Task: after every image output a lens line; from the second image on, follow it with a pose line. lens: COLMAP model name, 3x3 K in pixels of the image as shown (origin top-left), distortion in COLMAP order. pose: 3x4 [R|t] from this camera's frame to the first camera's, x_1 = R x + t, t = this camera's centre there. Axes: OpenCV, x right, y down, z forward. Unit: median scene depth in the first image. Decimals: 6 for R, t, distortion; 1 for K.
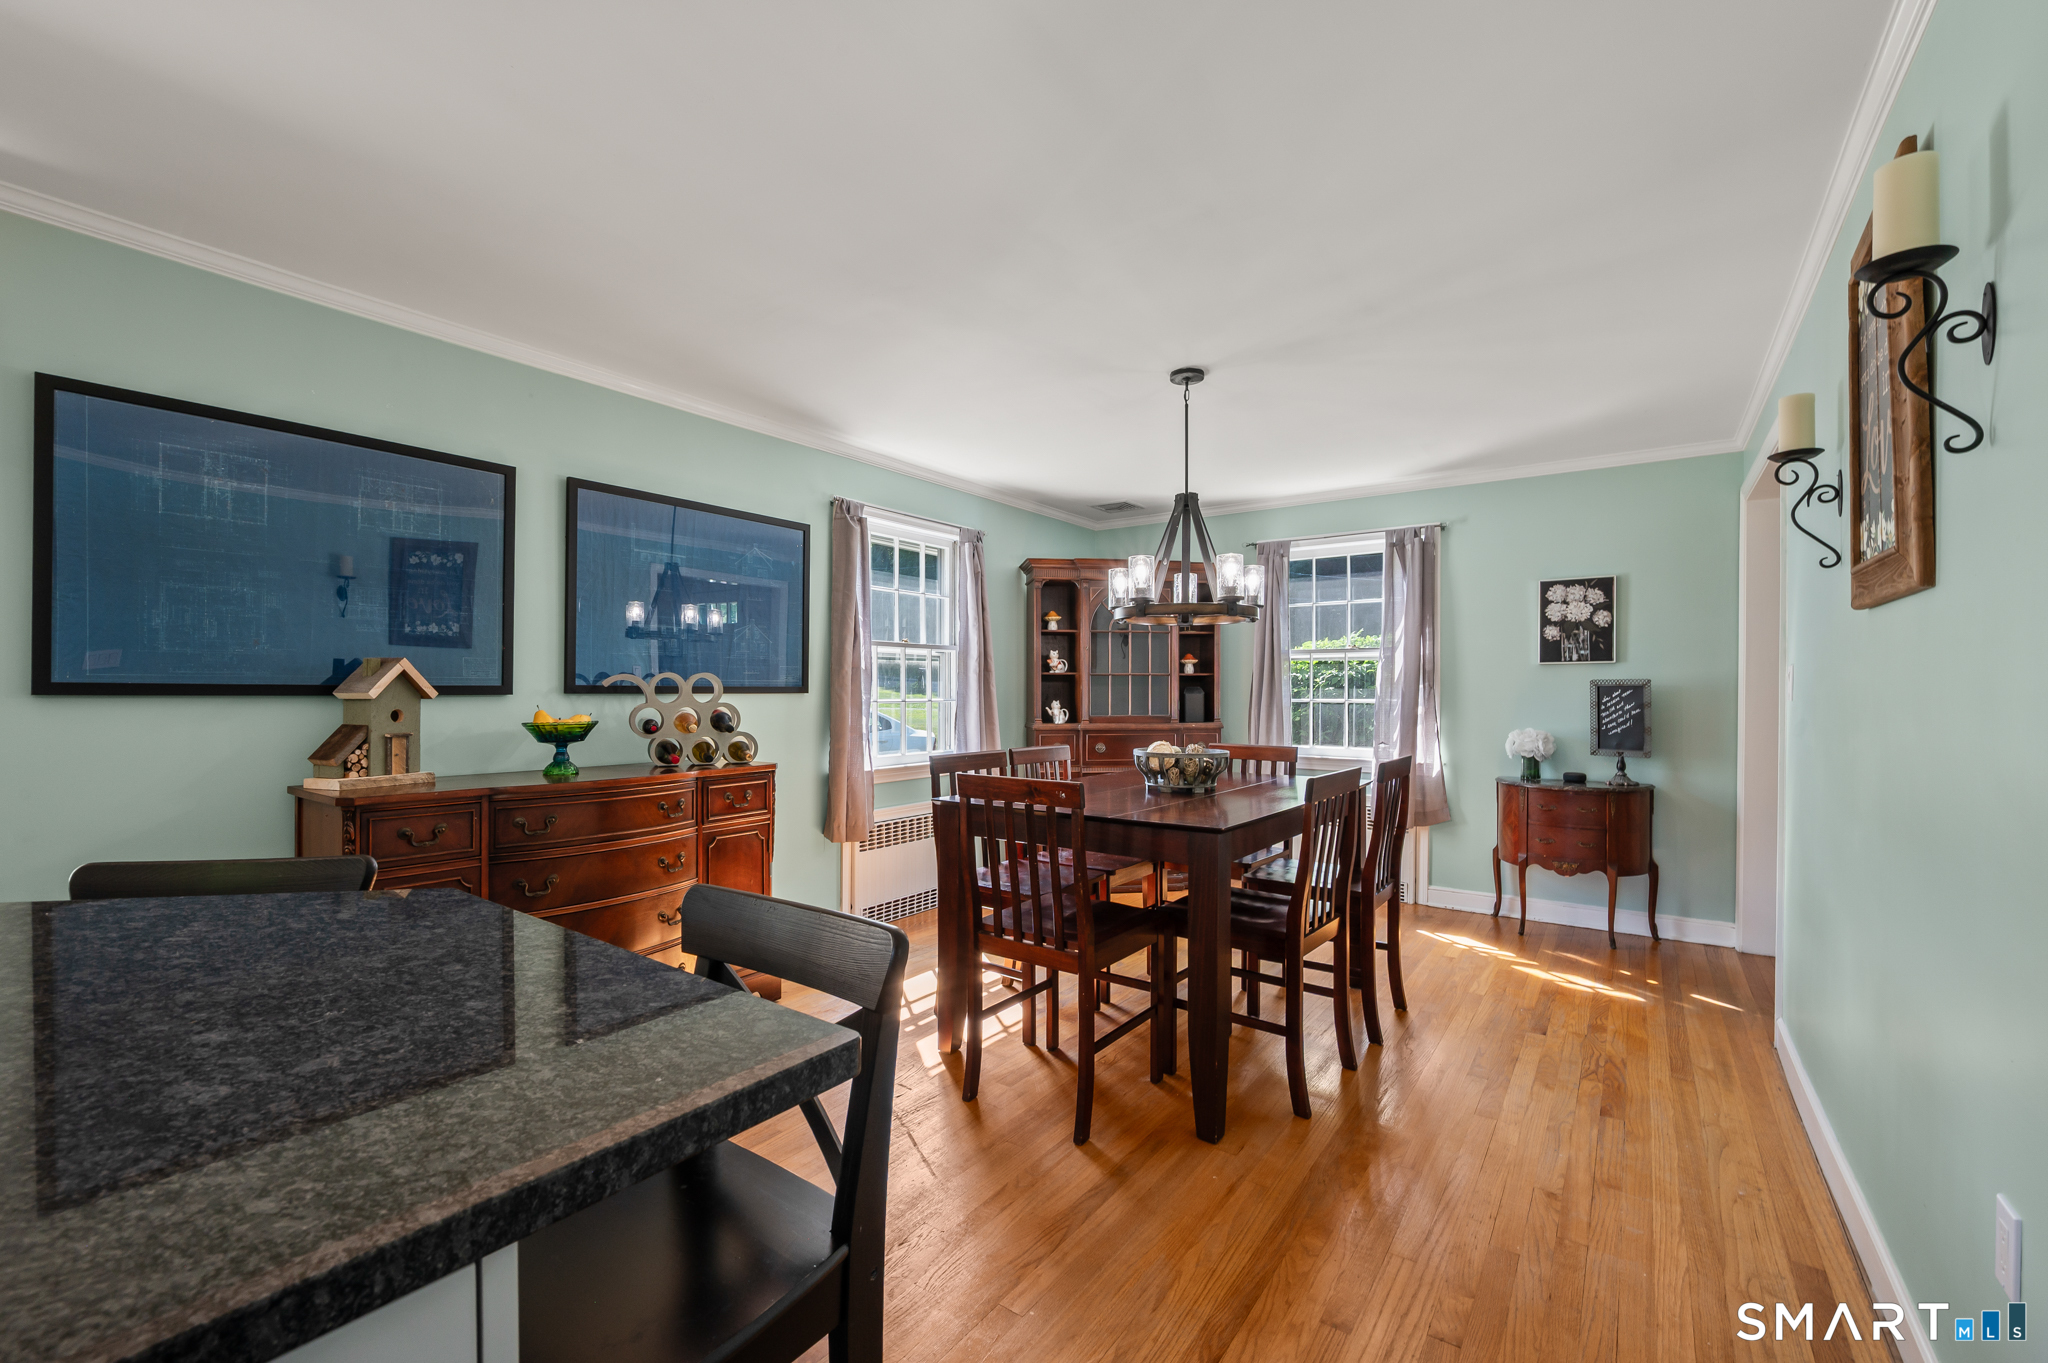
lens RADIAL K [[852.6, 0, 1024.0], [0, 852.6, 681.5], [0, 0, 1]] dist [-0.015246, 0.000145]
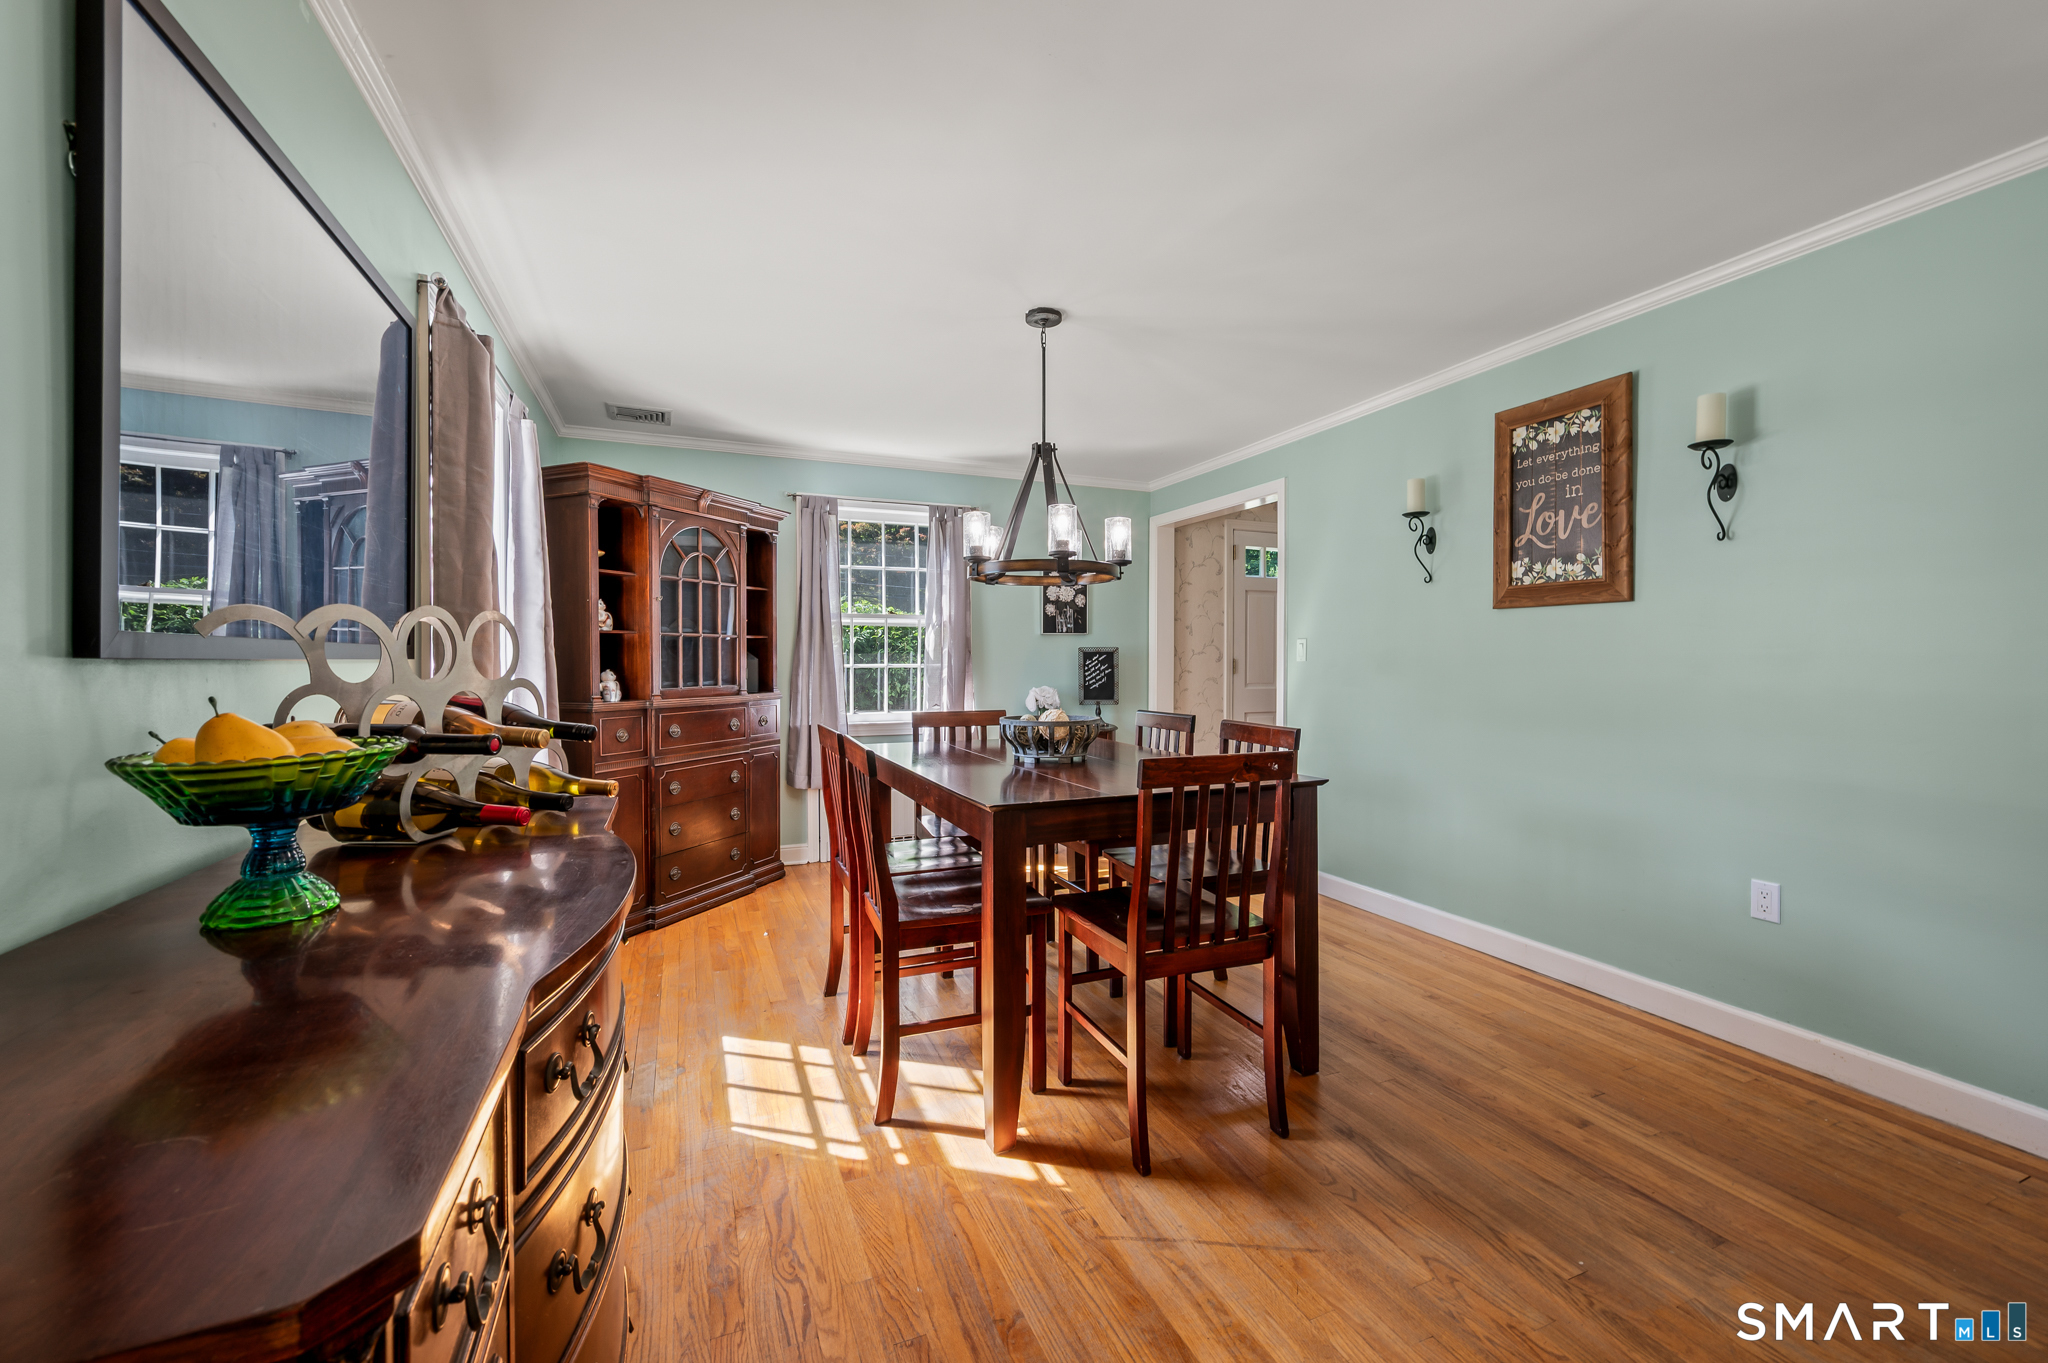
lens RADIAL K [[824.4, 0, 1016.4], [0, 824.4, 673.3], [0, 0, 1]] dist [0.001068, 0.000074]
pose [[0.509094, -0.017769, 0.860528, -0.469321], [-0.006110, 0.999687, 0.024258, 0.007781], [-0.860689, -0.017607, 0.508826, 0.434437]]
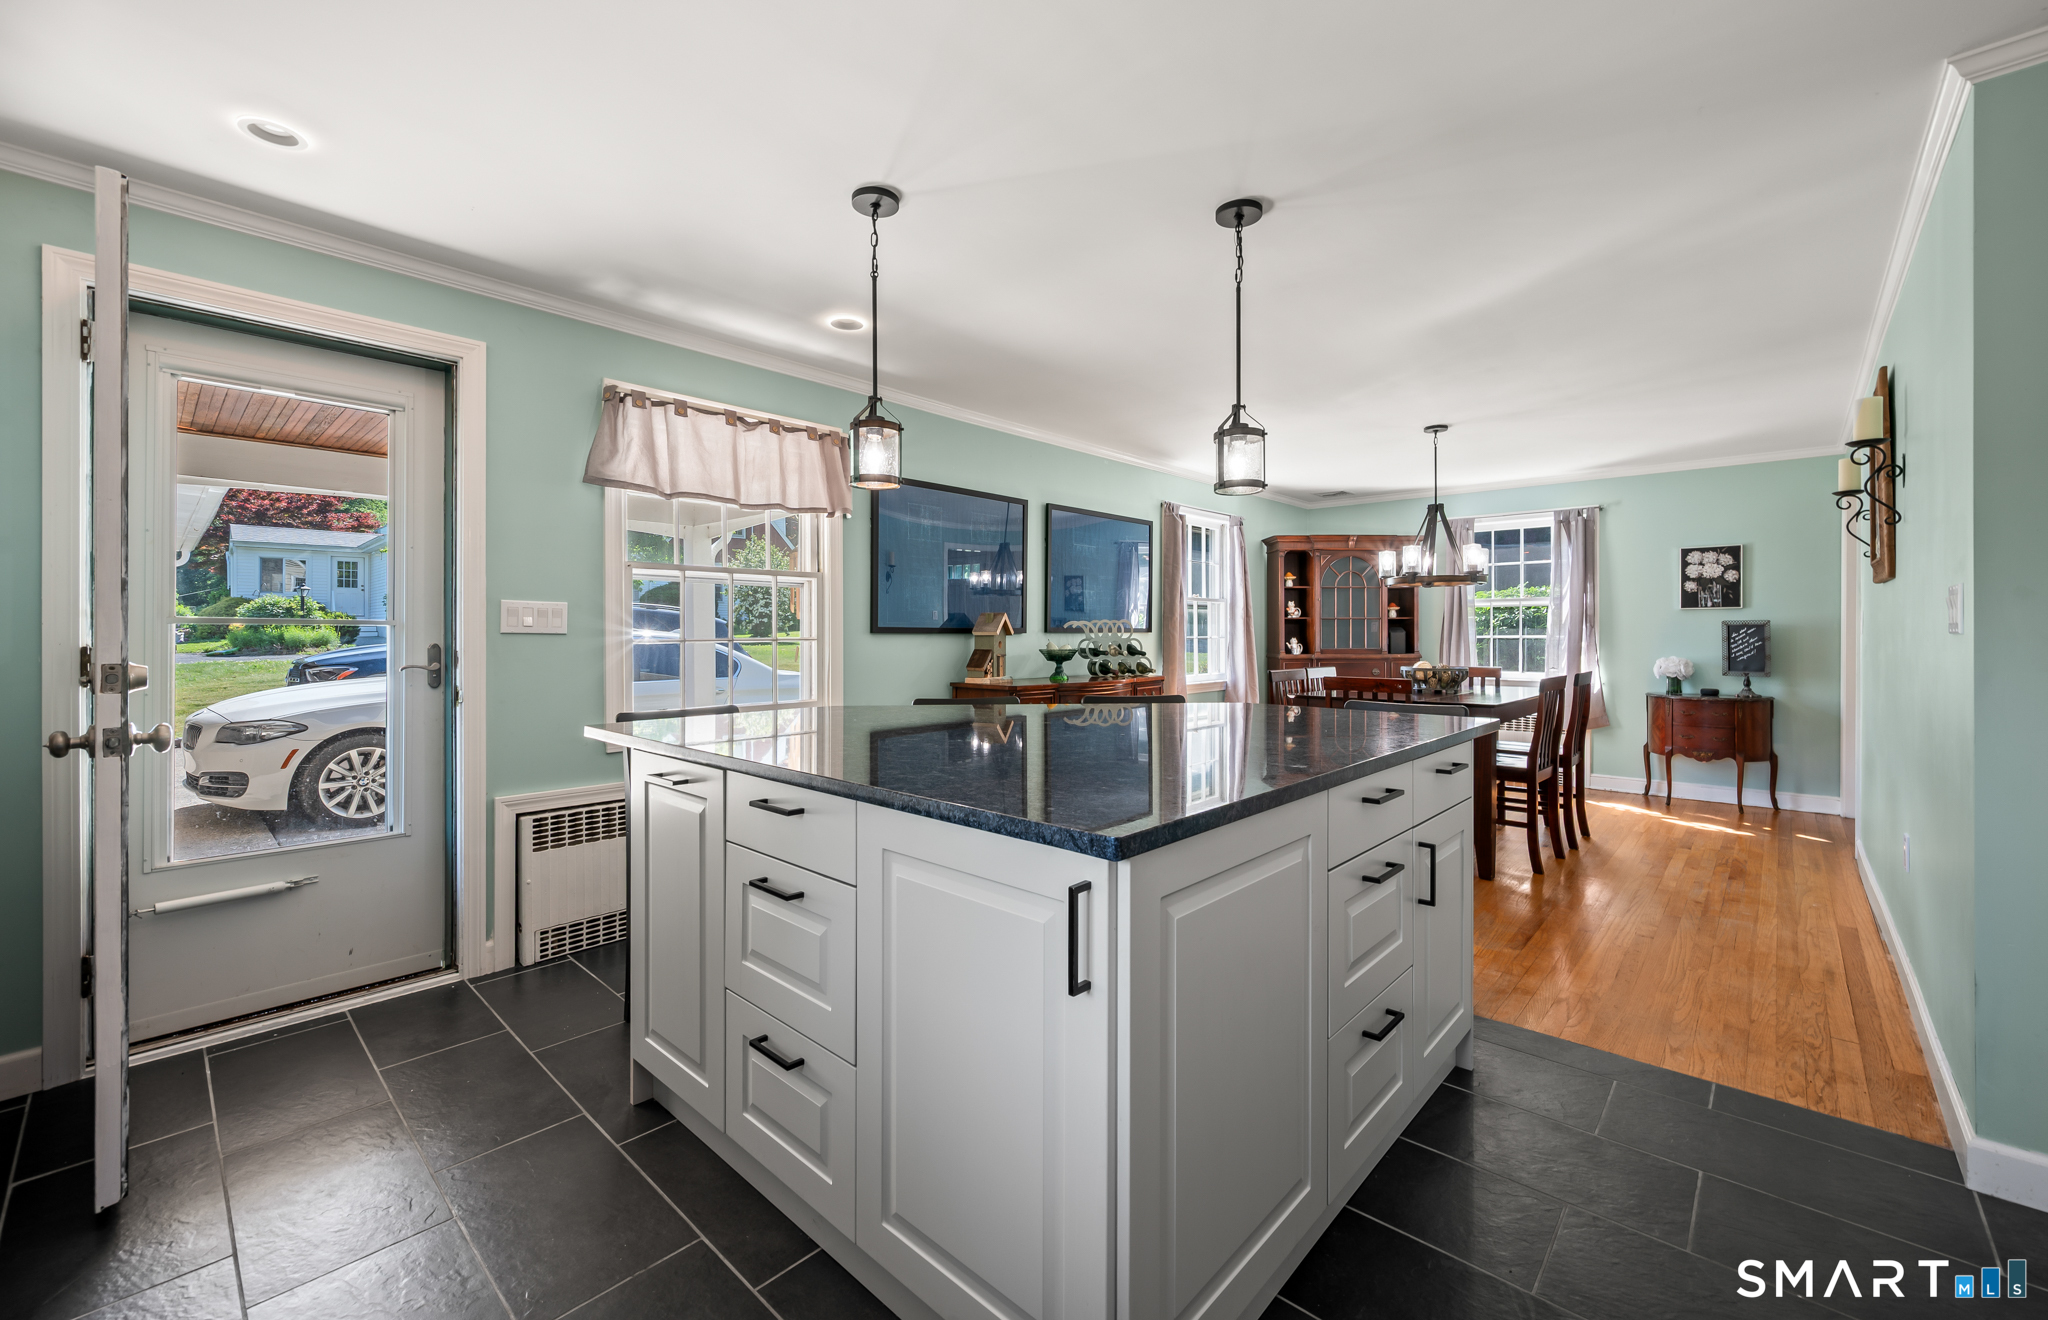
lens RADIAL K [[831.9, 0, 1010.8], [0, 831.9, 625.2], [0, 0, 1]] dist [-0.000572, -0.000179]
pose [[0.992455, -0.004880, -0.122516, -0.308491], [0.005004, 0.999987, 0.000708, -0.001469], [0.122511, -0.001316, 0.992466, -0.476231]]
